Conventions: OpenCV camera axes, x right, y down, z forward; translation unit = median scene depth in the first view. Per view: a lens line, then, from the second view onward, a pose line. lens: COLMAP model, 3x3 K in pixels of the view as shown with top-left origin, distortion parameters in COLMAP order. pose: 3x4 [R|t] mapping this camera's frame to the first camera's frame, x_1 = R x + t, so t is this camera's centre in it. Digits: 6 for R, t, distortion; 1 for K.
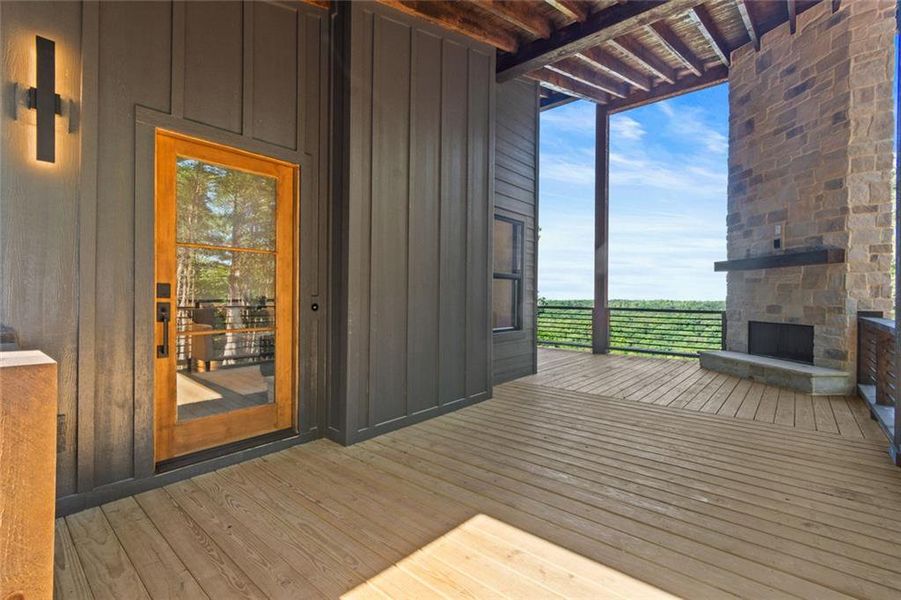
lens RADIAL K [[400.2, 0, 470.4], [0, 400.2, 297.6], [0, 0, 1]] dist [0.001810, -0.000482]
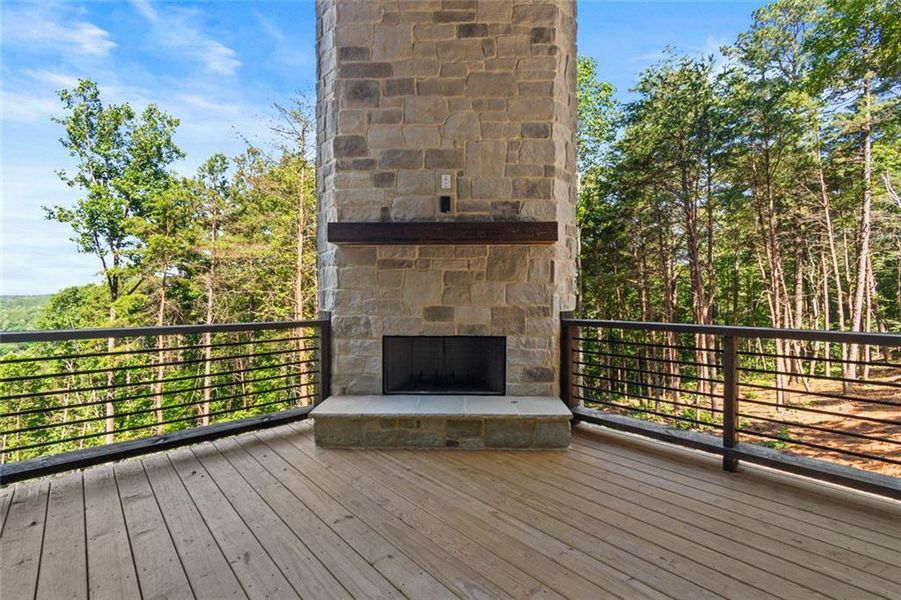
lens RADIAL K [[400.2, 0, 452.1], [0, 400.2, 296.5], [0, 0, 1]] dist [0.001810, -0.000482]
pose [[0.146326, -0.014508, 0.989130, 0.116826], [0.006282, 0.999886, 0.013736, -0.003188], [-0.989216, 0.004203, 0.146401, 0.619982]]
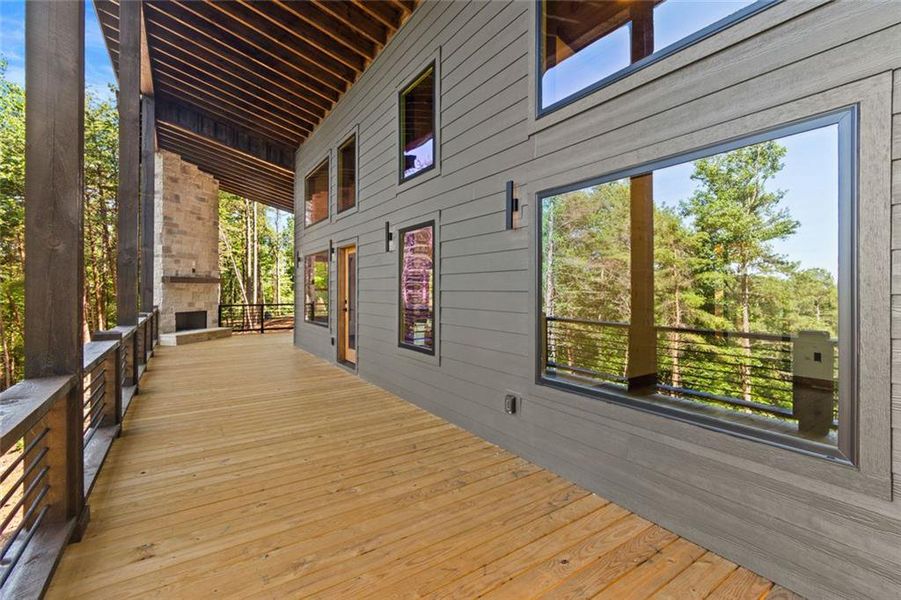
lens RADIAL K [[400.2, 0, 454.4], [0, 400.2, 292.4], [0, 0, 1]] dist [0.001810, -0.000482]
pose [[-0.957028, -0.012069, 0.289745, -0.696883], [-0.008649, 0.999877, 0.013081, -0.045671], [-0.289868, 0.010013, -0.957014, 1.716021]]
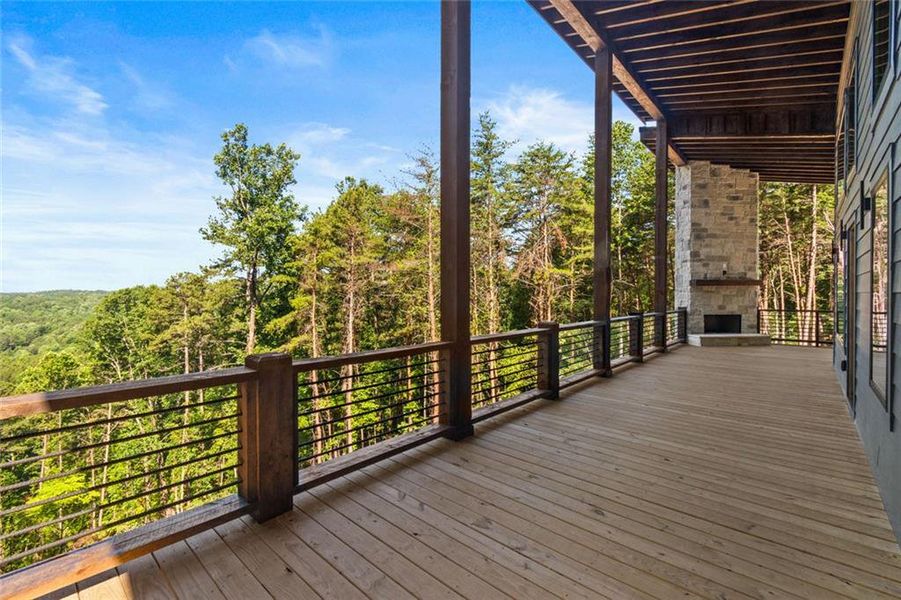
lens RADIAL K [[400.2, 0, 452.4], [0, 400.2, 294.6], [0, 0, 1]] dist [0.001810, -0.000482]
pose [[0.055765, -0.012138, 0.998370, -0.834372], [0.006854, 0.999907, 0.011774, -0.044035], [-0.998420, 0.006187, 0.055843, 1.503973]]
